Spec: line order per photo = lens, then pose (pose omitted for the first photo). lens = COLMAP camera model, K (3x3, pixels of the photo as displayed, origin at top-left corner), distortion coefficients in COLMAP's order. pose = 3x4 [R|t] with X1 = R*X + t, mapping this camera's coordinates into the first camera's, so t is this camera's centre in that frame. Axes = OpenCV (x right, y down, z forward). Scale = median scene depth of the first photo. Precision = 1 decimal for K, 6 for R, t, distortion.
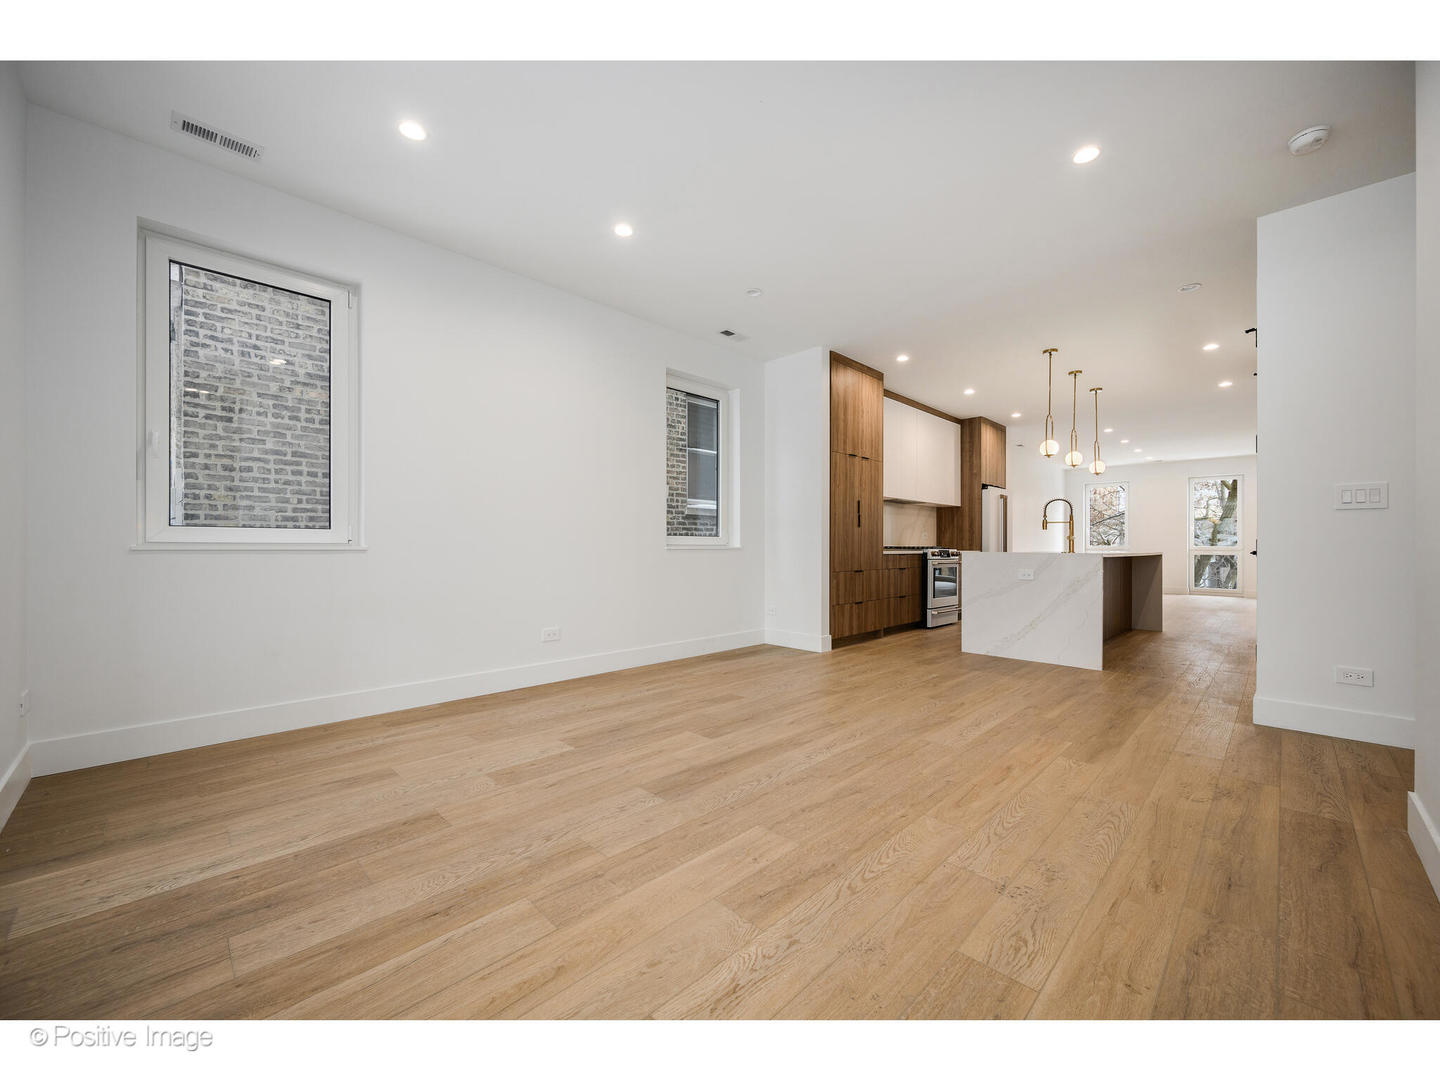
lens RADIAL K [[573.9, 0, 720.0], [0, 573.9, 540.0], [0, 0, 1]] dist [-0.000688, -0.000012]
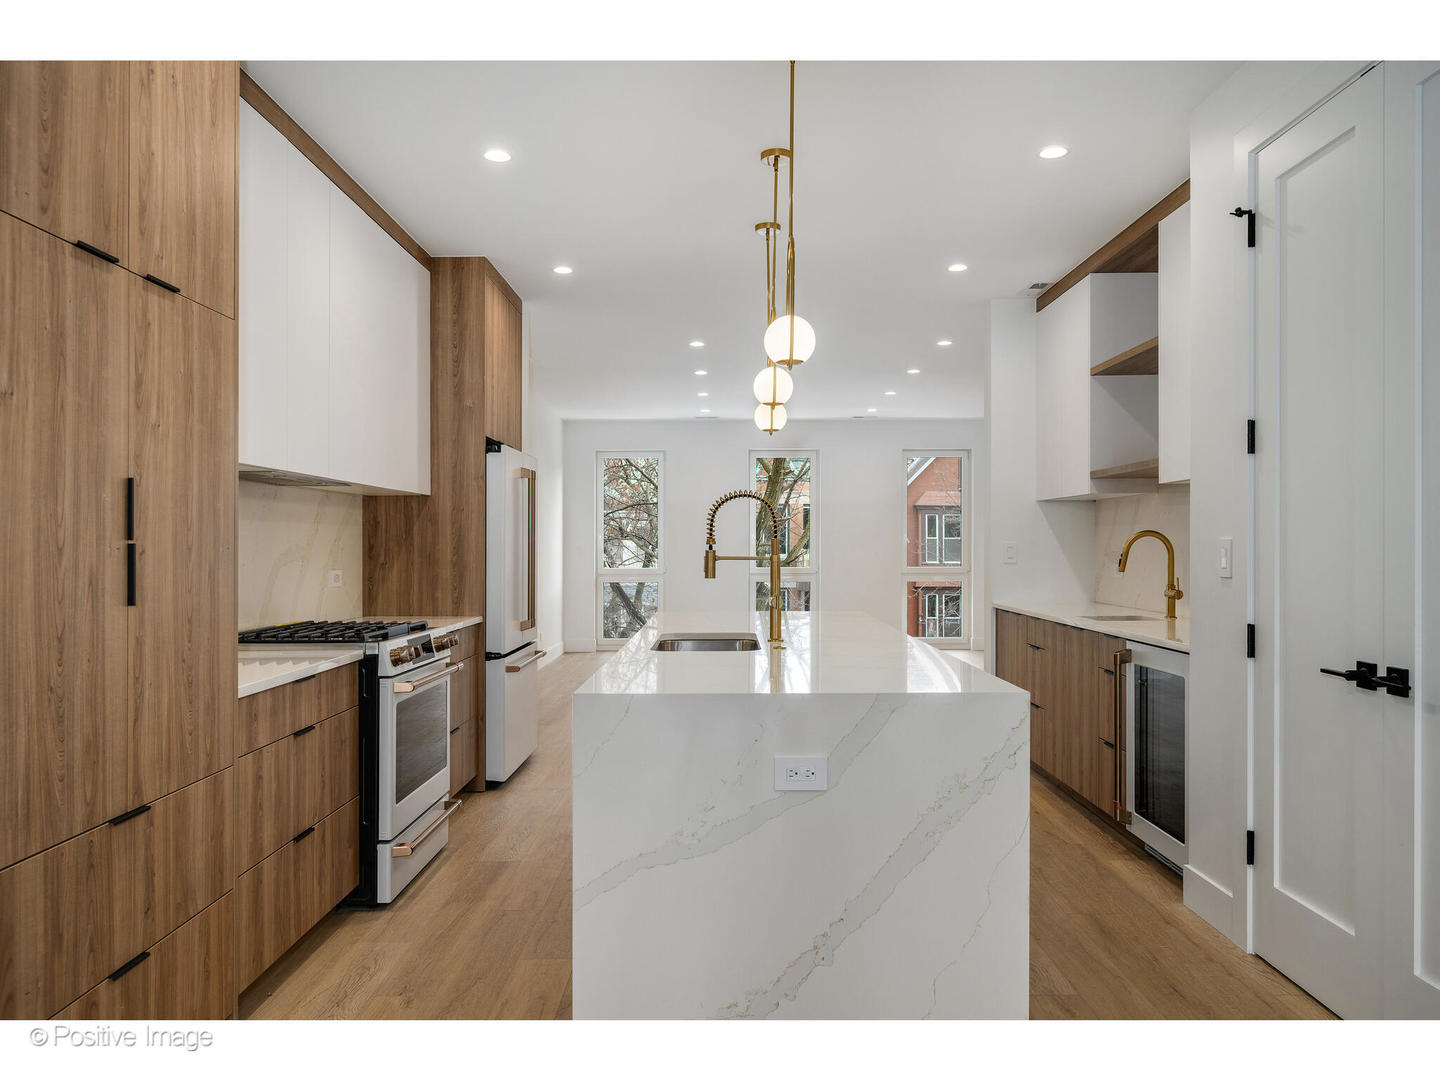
lens RADIAL K [[1042.0, 0, 720.0], [0, 1042.0, 540.0], [0, 0, 1]] dist [-0.003126, 0.000152]
pose [[0.718842, -0.002685, 0.695168, 0.126734], [0.000460, 0.999994, 0.003387, -0.045254], [-0.695173, -0.002115, 0.718839, 0.550332]]
